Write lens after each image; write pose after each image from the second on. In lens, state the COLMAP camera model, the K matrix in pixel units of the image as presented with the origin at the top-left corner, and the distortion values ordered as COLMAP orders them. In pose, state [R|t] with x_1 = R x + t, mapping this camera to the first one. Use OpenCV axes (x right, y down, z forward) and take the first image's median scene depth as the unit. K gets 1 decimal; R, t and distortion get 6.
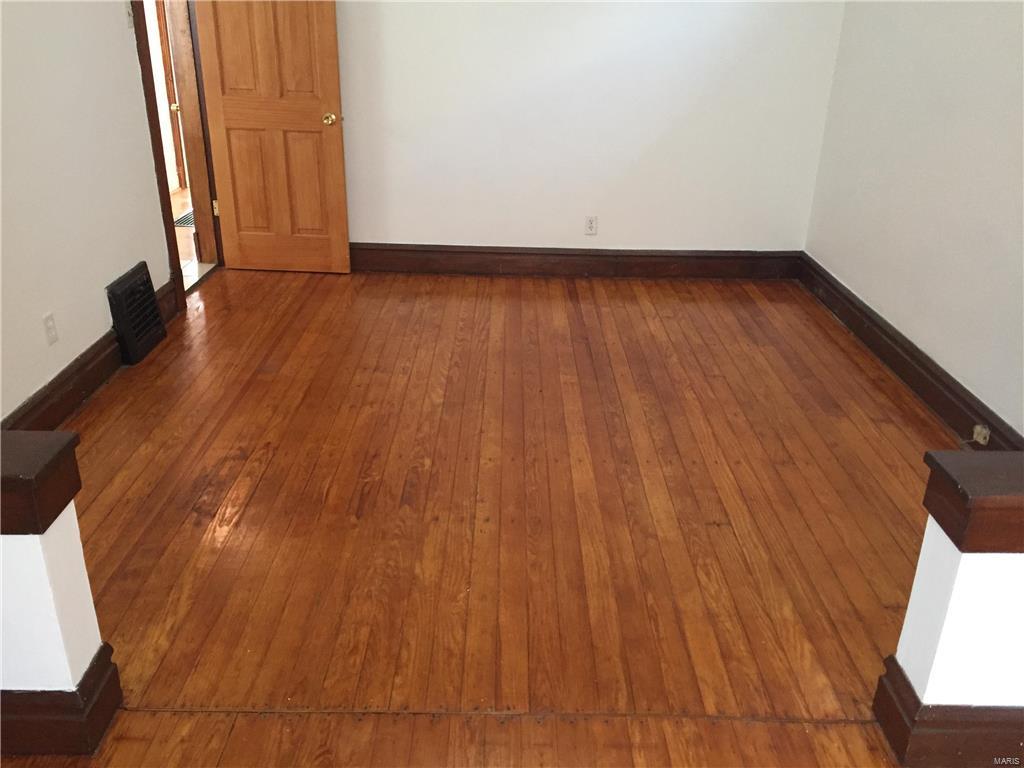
lens RADIAL K [[877.8, 0, 506.8], [0, 877.8, 382.5], [0, 0, 1]] dist [0.088339, -0.127424]
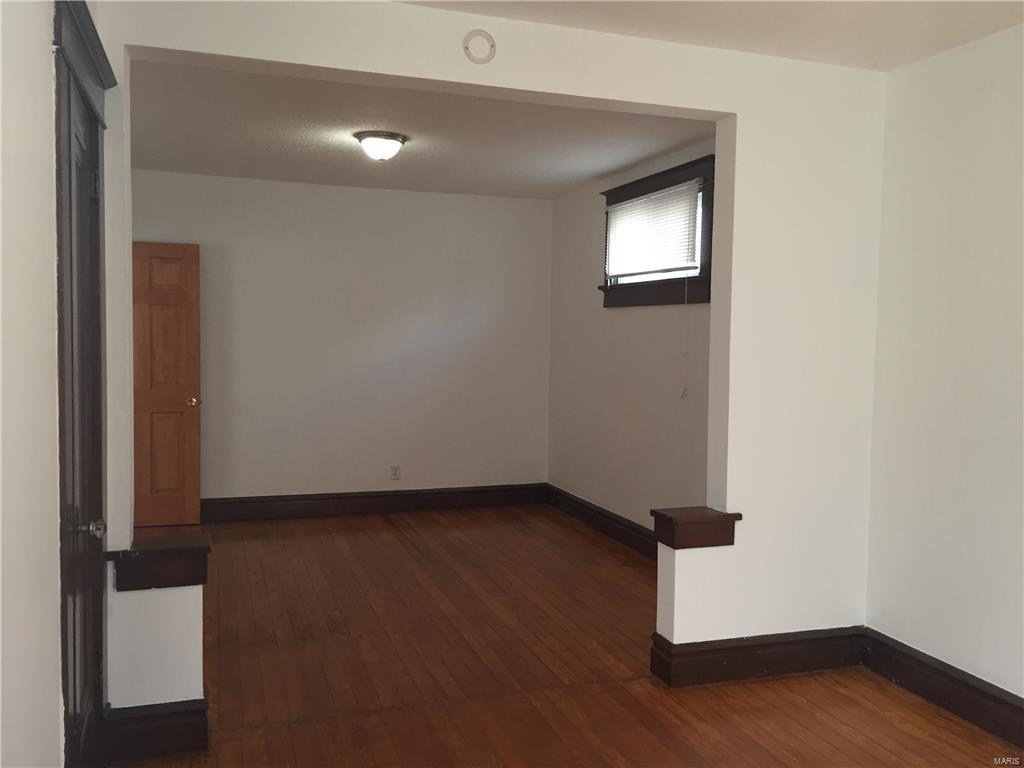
lens RADIAL K [[877.8, 0, 513.7], [0, 877.8, 384.5], [0, 0, 1]] dist [0.088339, -0.127424]
pose [[0.945750, -0.027847, 0.323699, -0.302501], [0.135827, 0.938963, -0.316069, 0.261459], [-0.295140, 0.342889, 0.891807, -0.517179]]
